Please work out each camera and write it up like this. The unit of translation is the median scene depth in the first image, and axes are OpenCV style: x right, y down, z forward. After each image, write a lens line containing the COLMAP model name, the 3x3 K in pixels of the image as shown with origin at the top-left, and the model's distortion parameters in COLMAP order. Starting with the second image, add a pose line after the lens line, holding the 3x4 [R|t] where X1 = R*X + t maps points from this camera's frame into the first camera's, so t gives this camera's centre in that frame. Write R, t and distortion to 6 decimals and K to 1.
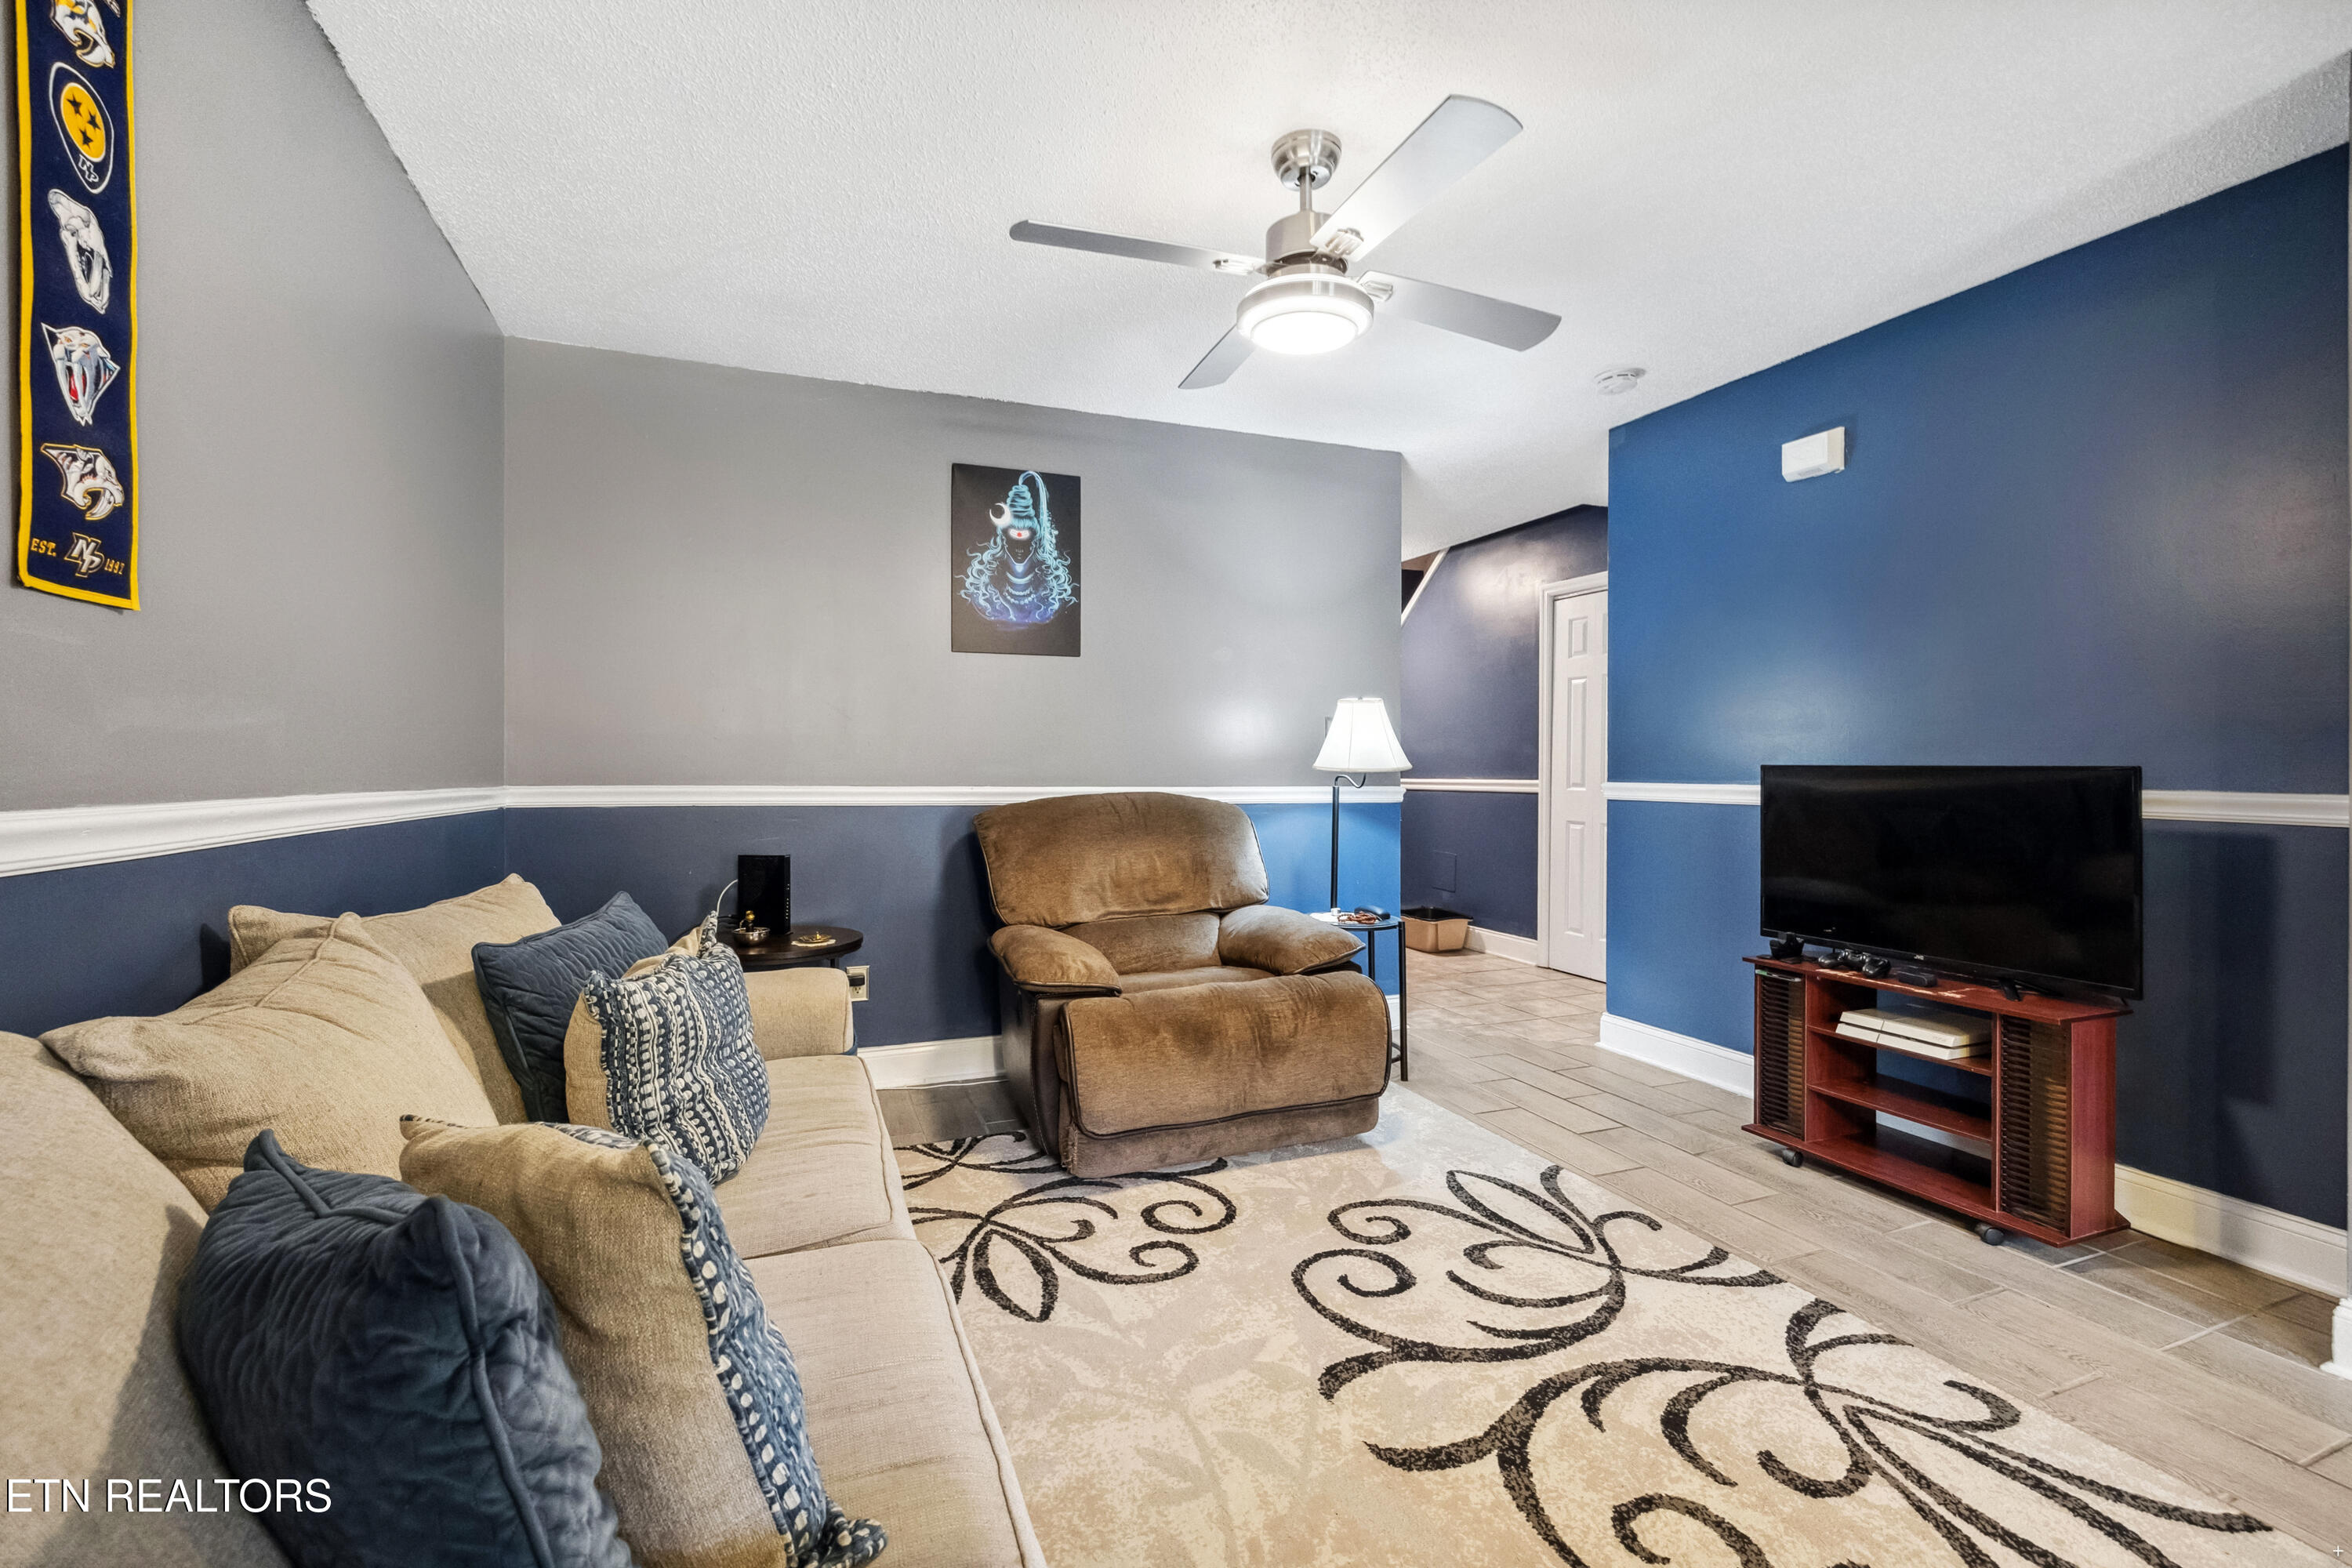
lens RADIAL K [[998.2, 0, 1178.6], [0, 998.2, 776.0], [0, 0, 1]] dist [-0.007471, -0.000260]
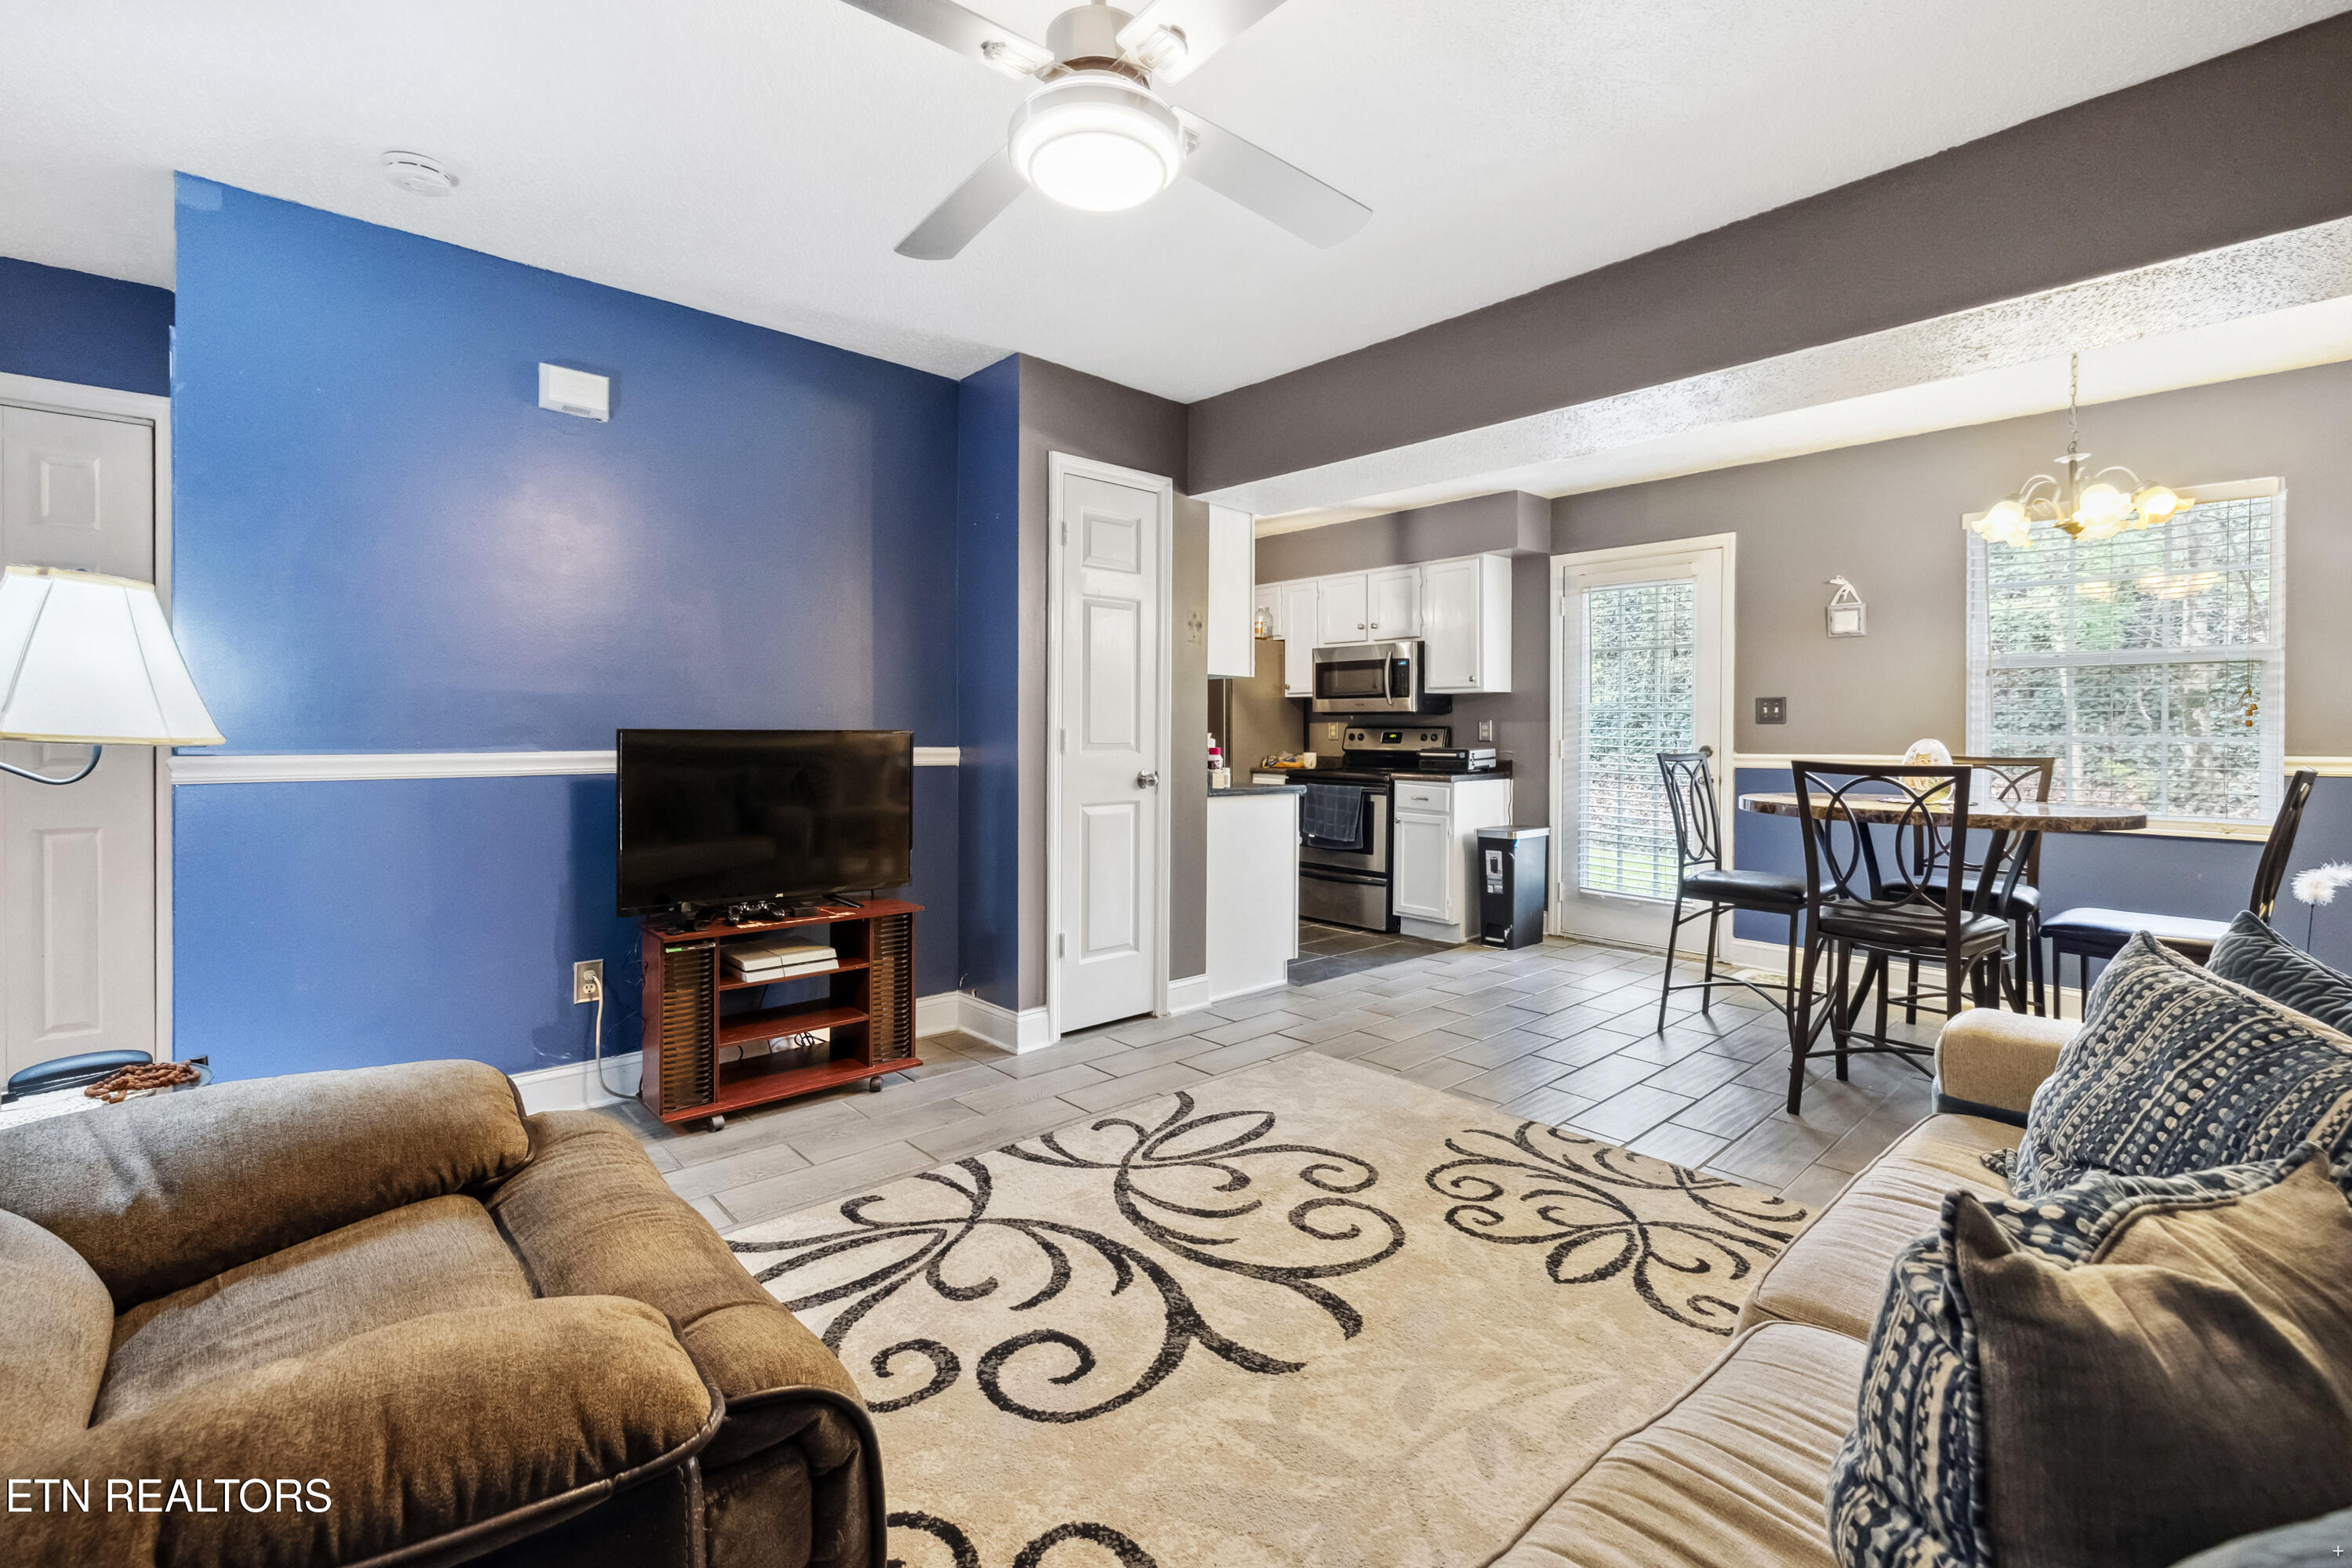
lens RADIAL K [[998.2, 0, 1140.5], [0, 998.2, 736.5], [0, 0, 1]] dist [-0.007471, -0.000260]
pose [[-0.314139, -0.007740, 0.949345, -0.502661], [0.006784, 0.999923, 0.010397, -0.012129], [-0.949353, 0.009707, -0.314062, 0.989814]]
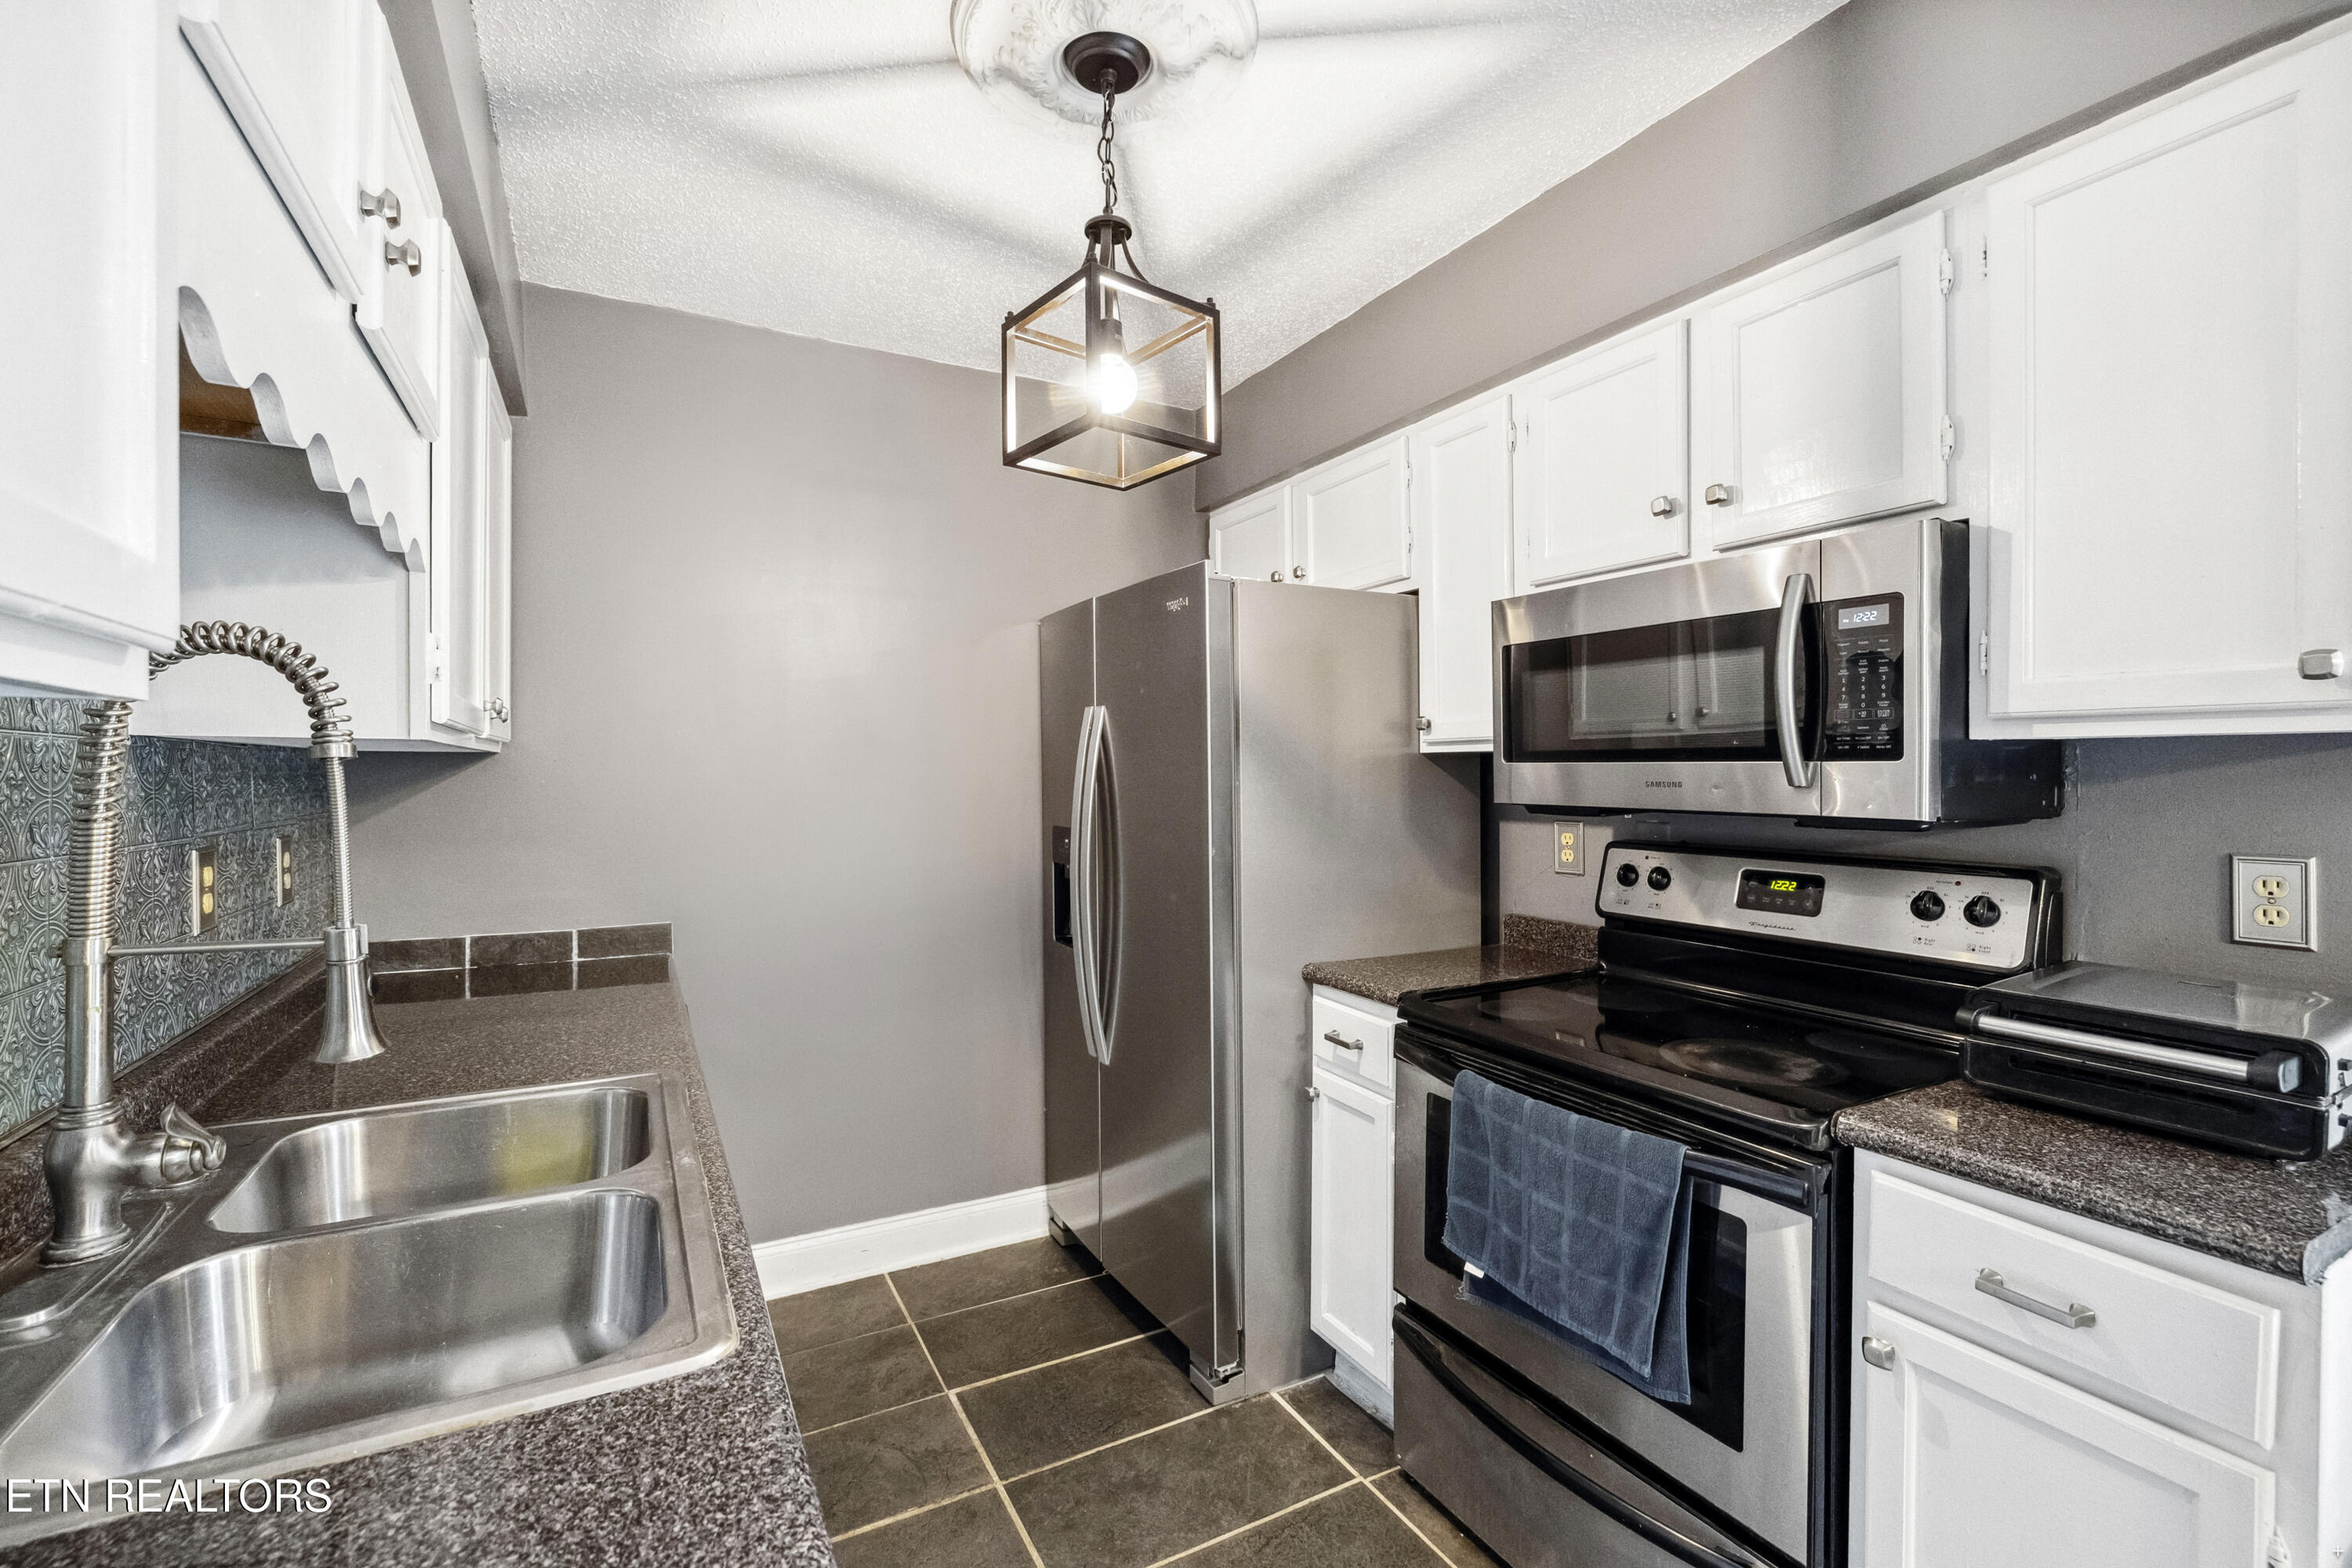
lens RADIAL K [[998.2, 0, 1153.1], [0, 998.2, 787.3], [0, 0, 1]] dist [-0.007471, -0.000260]
pose [[-0.094255, -0.019260, 0.995362, 0.954054], [0.014538, 0.999680, 0.020720, -0.075327], [-0.995442, 0.016424, -0.093945, 0.152045]]
